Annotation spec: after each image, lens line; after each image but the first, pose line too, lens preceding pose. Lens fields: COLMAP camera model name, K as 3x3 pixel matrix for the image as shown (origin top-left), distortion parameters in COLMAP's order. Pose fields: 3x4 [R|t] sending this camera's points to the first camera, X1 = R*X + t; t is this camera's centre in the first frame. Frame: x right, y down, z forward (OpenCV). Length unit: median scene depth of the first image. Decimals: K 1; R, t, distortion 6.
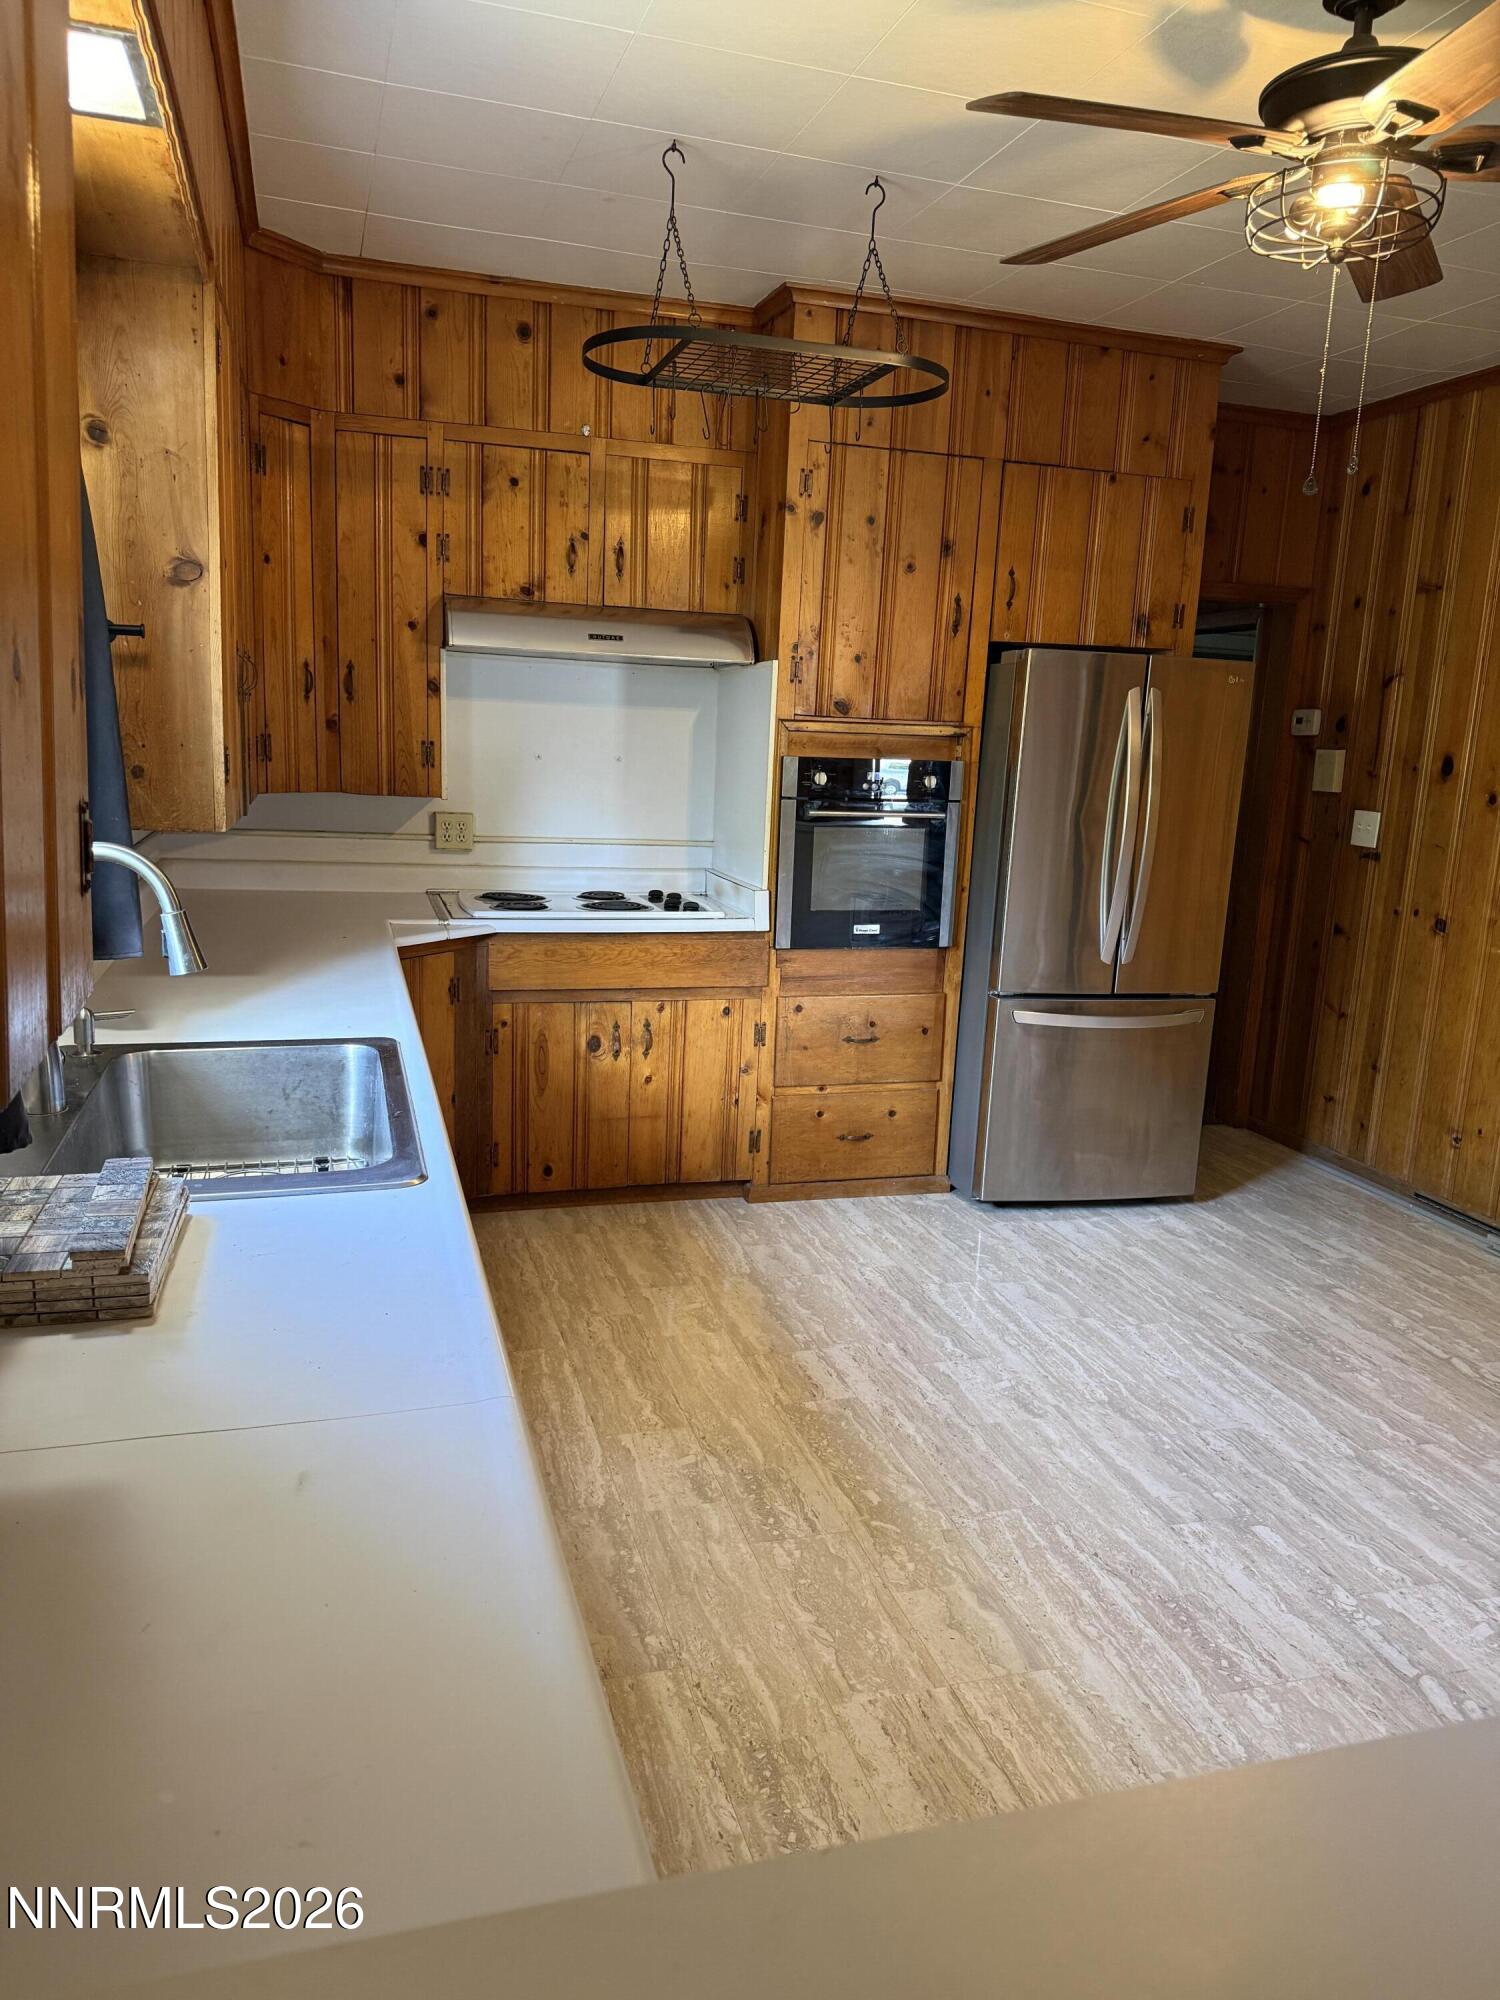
lens RADIAL K [[1418.2, 0, 748.0], [0, 1418.2, 1011.4], [0, 0, 1]] dist [0.068805, -0.087317]
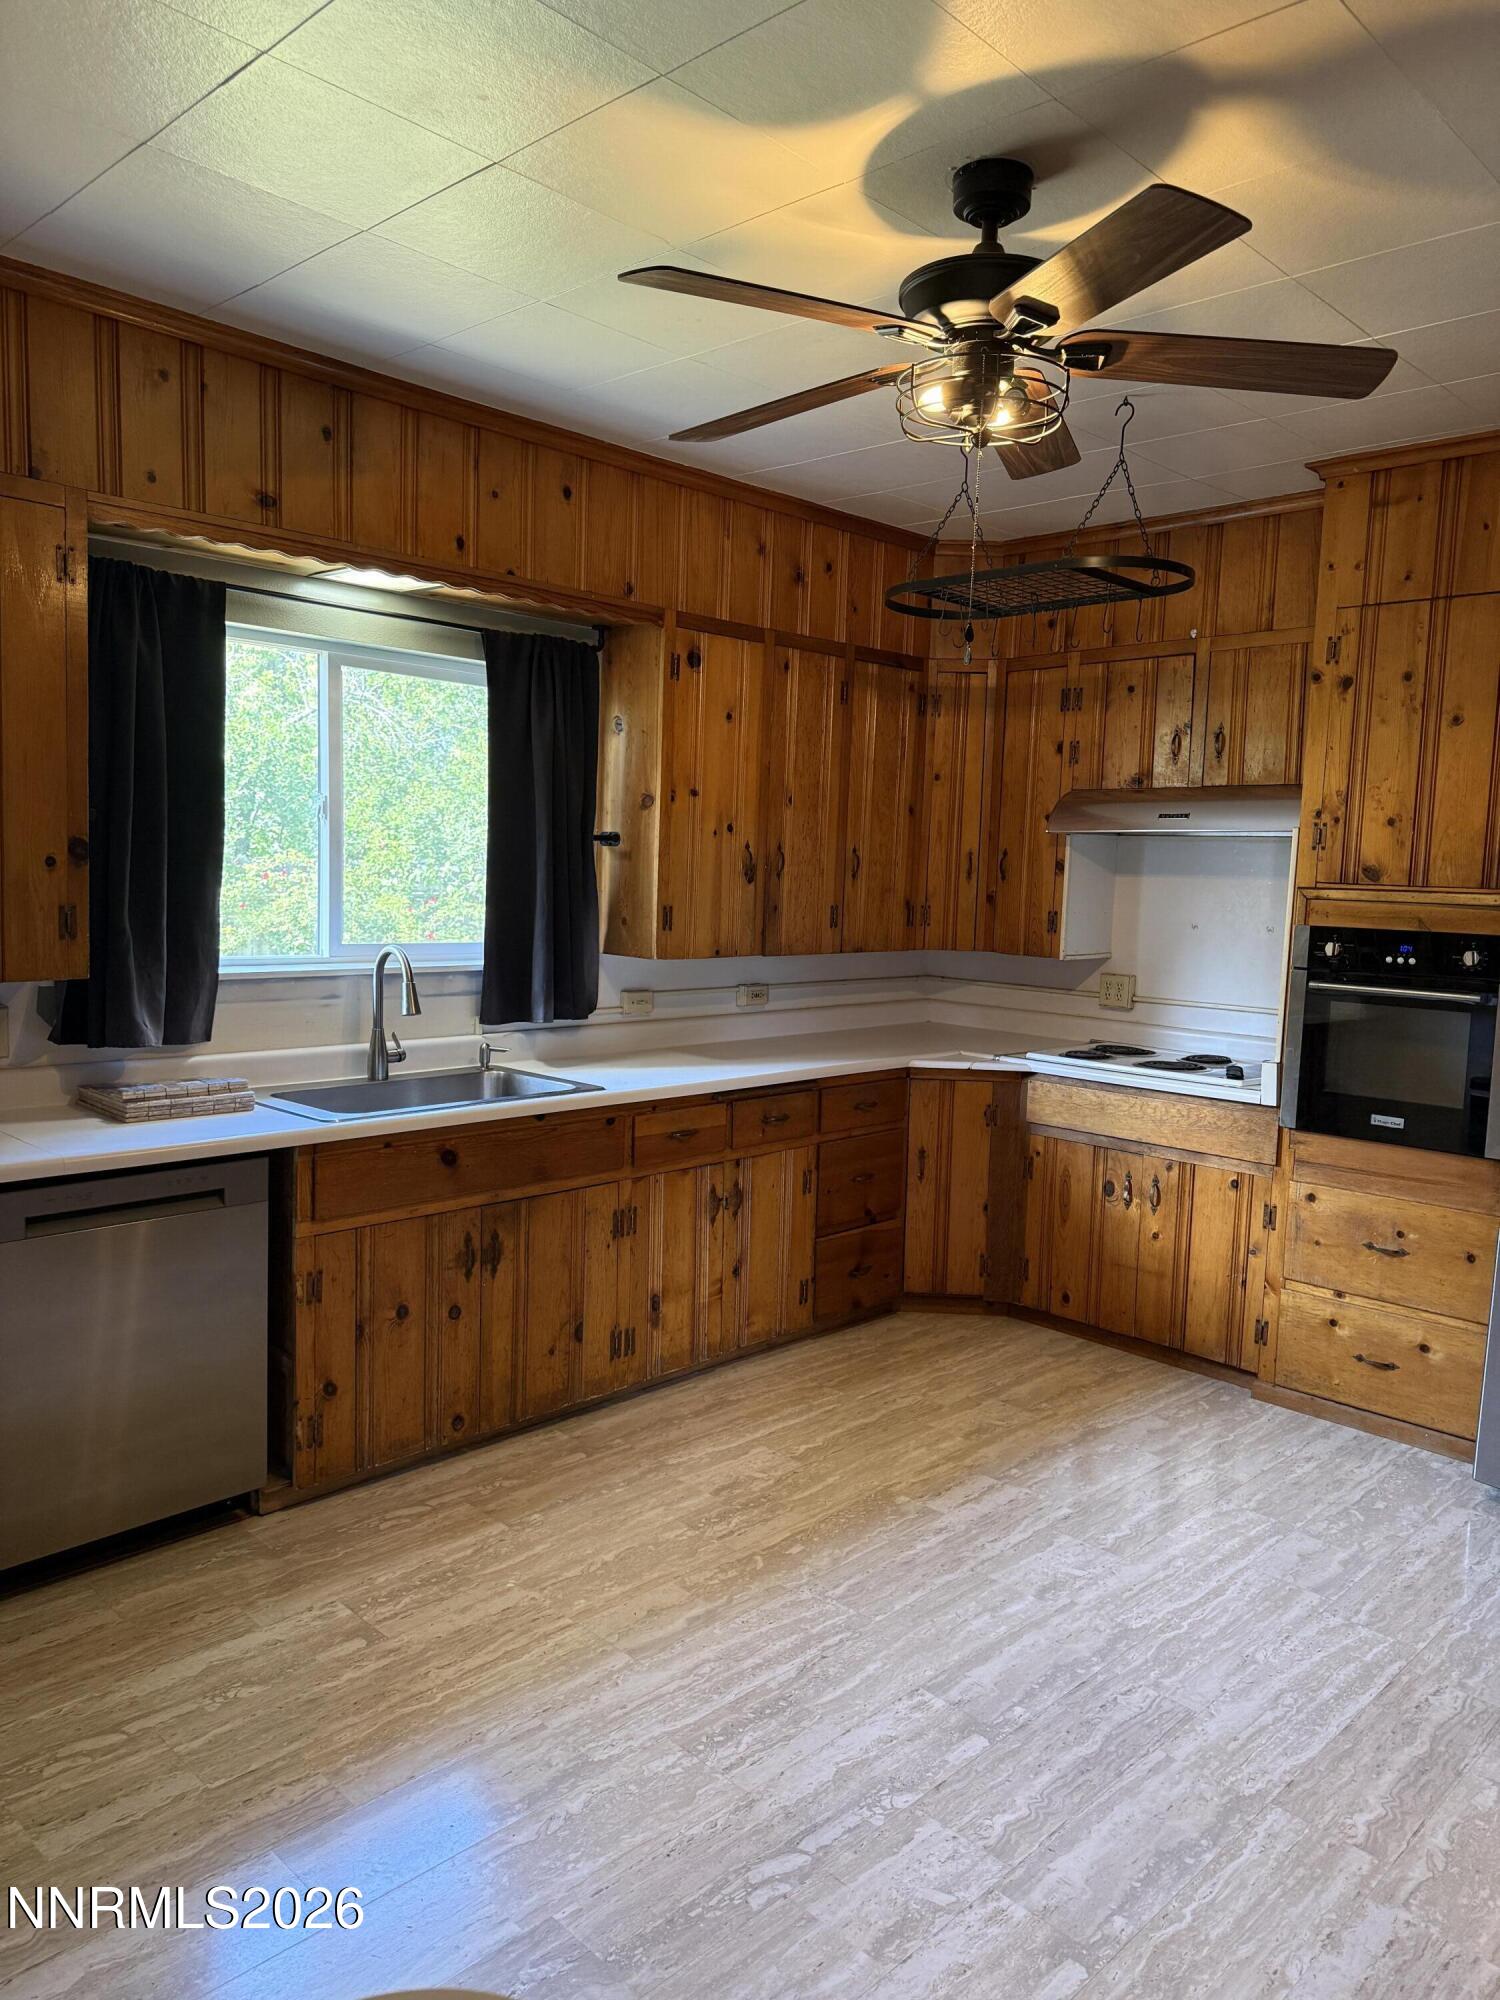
lens RADIAL K [[1418.2, 0, 742.7], [0, 1418.2, 991.1], [0, 0, 1]] dist [0.068805, -0.087317]
pose [[0.479253, 0.051580, -0.876160, 0.697132], [-0.185684, 0.981634, -0.043779, -0.025246], [0.857810, 0.183670, 0.480029, 0.227667]]
